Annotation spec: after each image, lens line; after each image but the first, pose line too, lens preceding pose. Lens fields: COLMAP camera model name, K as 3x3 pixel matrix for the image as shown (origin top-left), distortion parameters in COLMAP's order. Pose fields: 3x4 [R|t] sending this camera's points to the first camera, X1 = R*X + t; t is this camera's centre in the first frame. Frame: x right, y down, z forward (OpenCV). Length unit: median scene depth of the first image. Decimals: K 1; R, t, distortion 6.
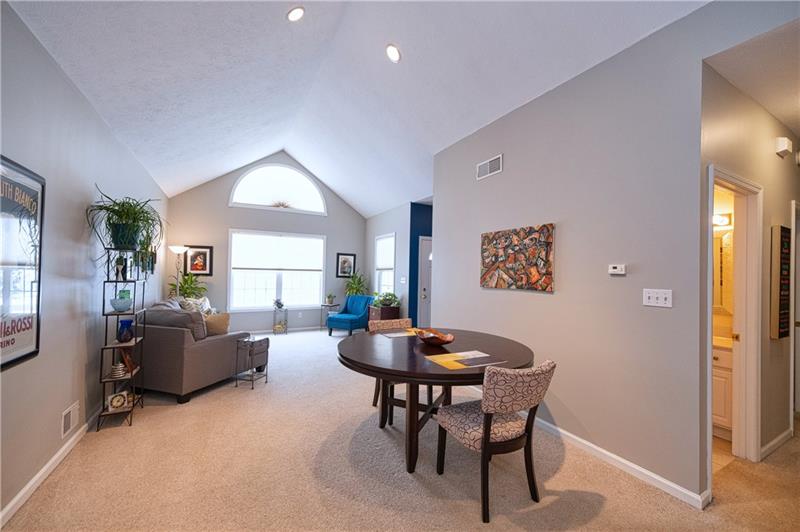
lens RADIAL K [[323.2, 0, 404.9], [0, 323.2, 267.8], [0, 0, 1]] dist [0.017991, -0.002690]
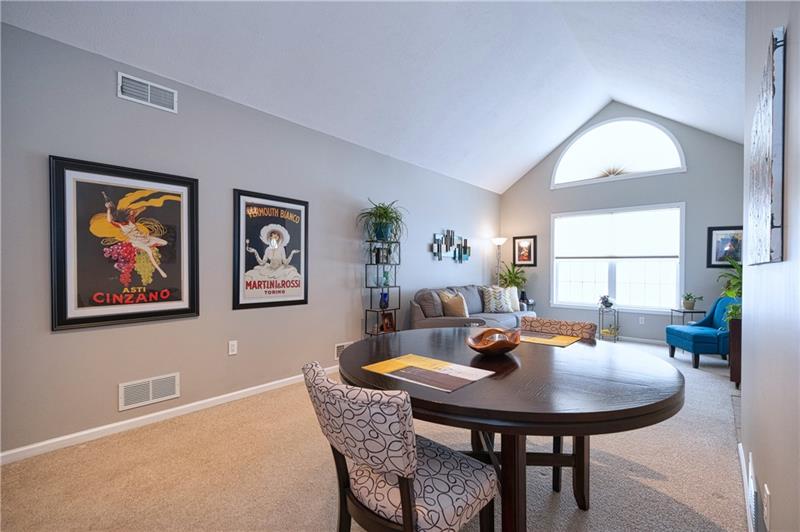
lens RADIAL K [[378.1, 0, 415.9], [0, 378.1, 270.4], [0, 0, 1]] dist [0.019670, -0.000503]
pose [[0.350208, -0.009981, -0.936619, 0.314615], [0.015497, 0.999868, -0.004861, 0.035217], [0.936544, -0.012813, 0.350316, 0.269025]]
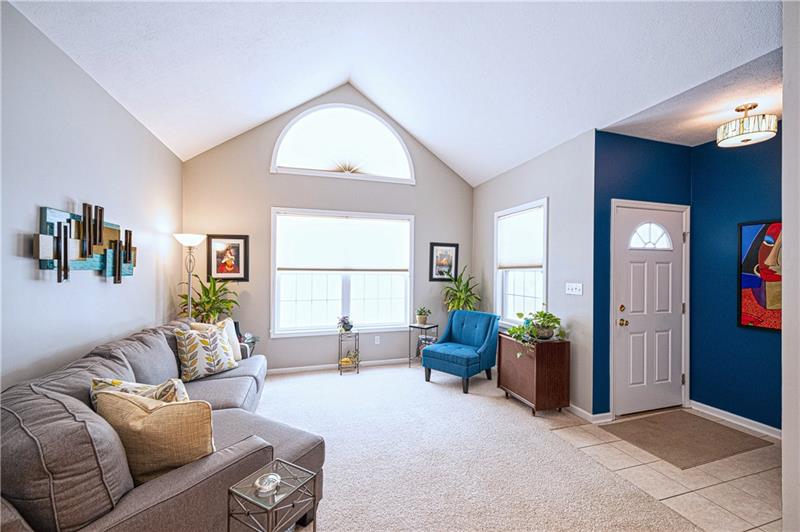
lens RADIAL K [[323.2, 0, 393.2], [0, 323.2, 267.1], [0, 0, 1]] dist [0.017991, -0.002690]
pose [[0.974577, -0.012996, -0.223678, -0.162164], [0.014357, 0.999887, 0.004459, -0.001850], [0.223594, -0.007557, 0.974653, 0.422357]]
